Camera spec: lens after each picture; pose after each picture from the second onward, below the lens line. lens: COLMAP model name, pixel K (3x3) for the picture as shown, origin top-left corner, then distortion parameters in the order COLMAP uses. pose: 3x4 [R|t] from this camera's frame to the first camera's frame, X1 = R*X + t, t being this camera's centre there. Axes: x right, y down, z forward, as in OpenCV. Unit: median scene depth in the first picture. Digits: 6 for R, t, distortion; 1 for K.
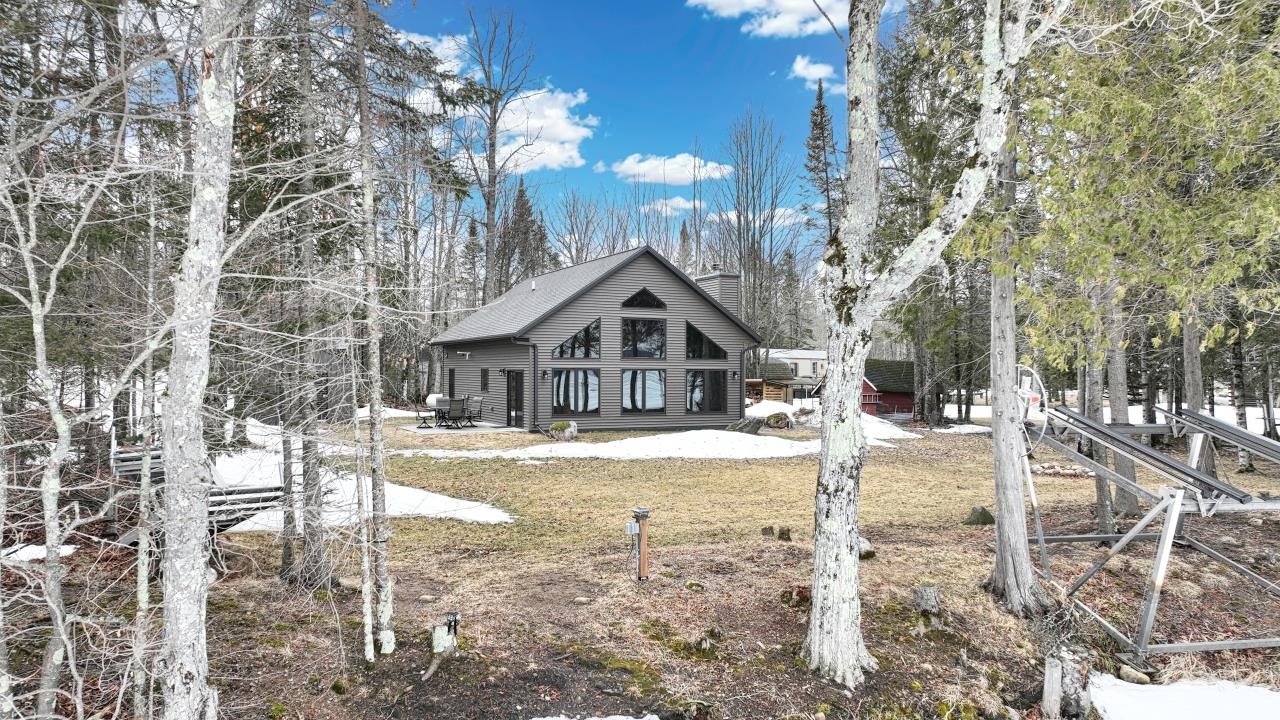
lens RADIAL K [[915.0, 0, 640.0], [0, 915.0, 360.0], [0, 0, 1]] dist [-0.001954, 0.000066]
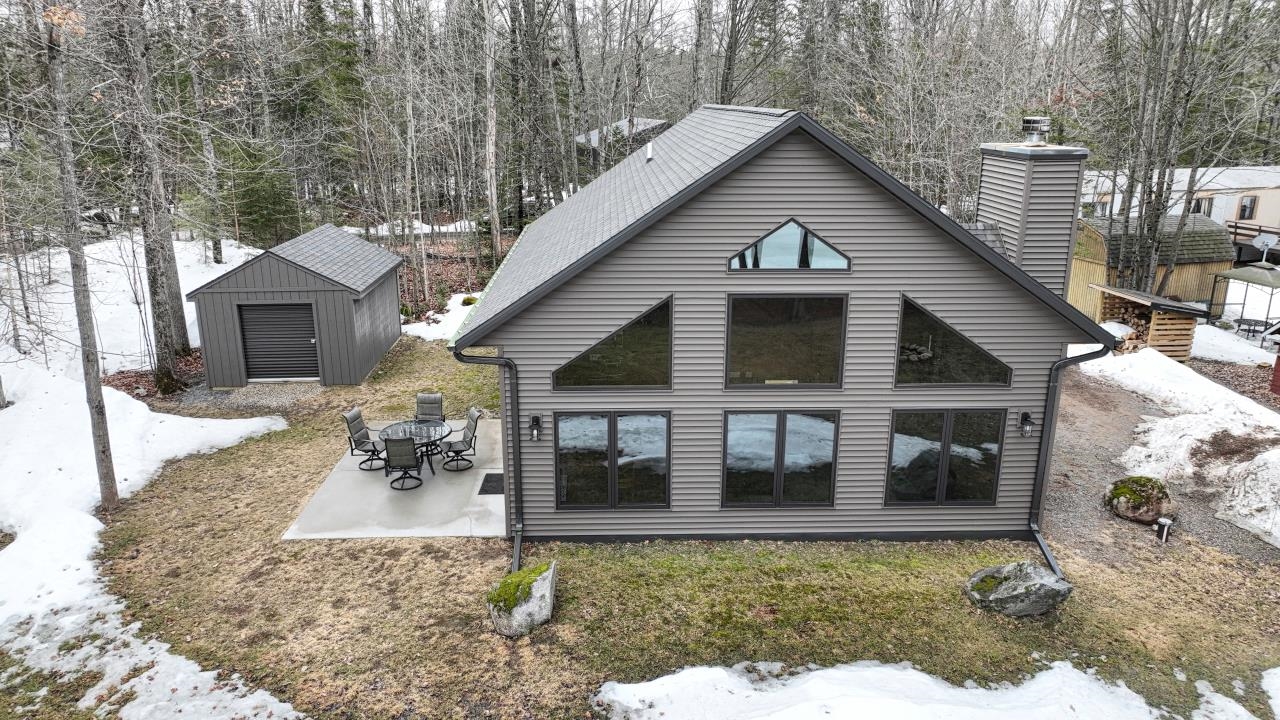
lens RADIAL K [[880.0, 0, 640.0], [0, 880.0, 360.0], [0, 0, 1]] dist [0.004236, 0.002838]
pose [[0.906979, 0.113939, -0.405471, 0.108220], [0.009794, 0.956747, 0.290757, -0.133055], [0.421062, -0.267682, 0.866633, 0.618609]]
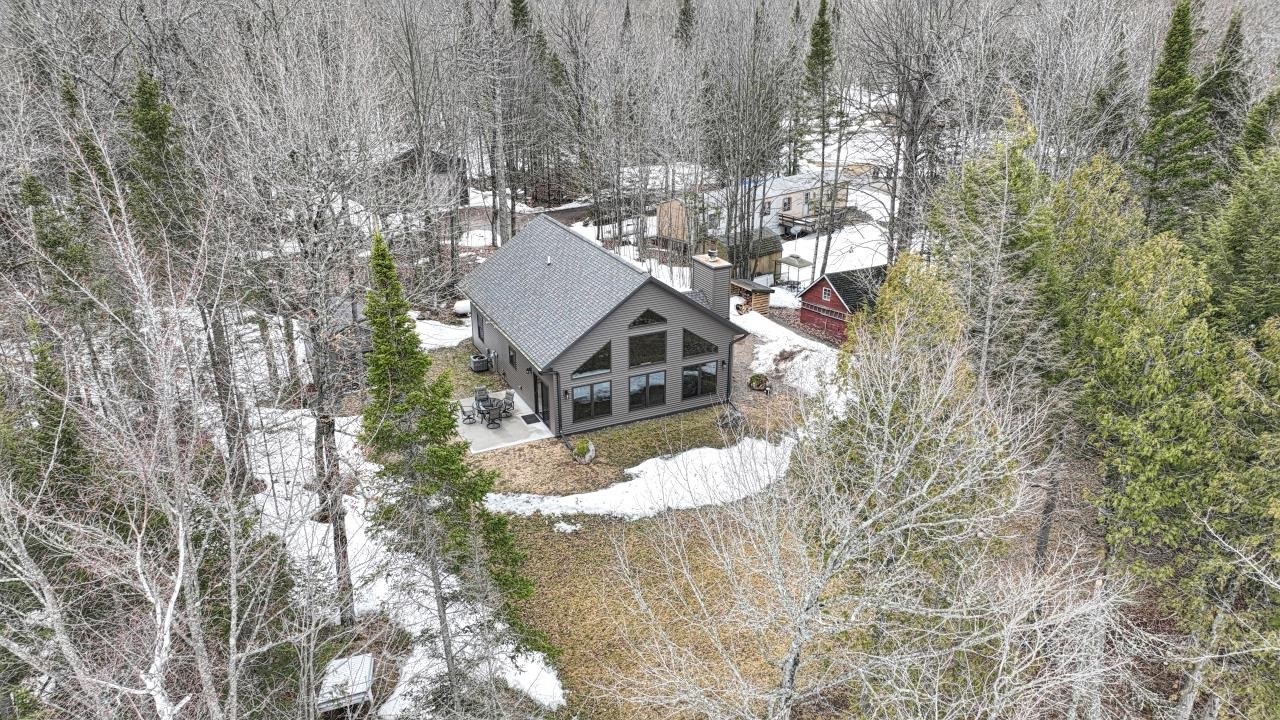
lens RADIAL K [[915.0, 0, 640.0], [0, 915.0, 360.0], [0, 0, 1]] dist [-0.001954, 0.000066]
pose [[0.999996, 0.001366, 0.002665, -0.009152], [-0.002296, 0.921065, 0.389401, -0.470319], [-0.001923, -0.389406, 0.921064, -0.095312]]
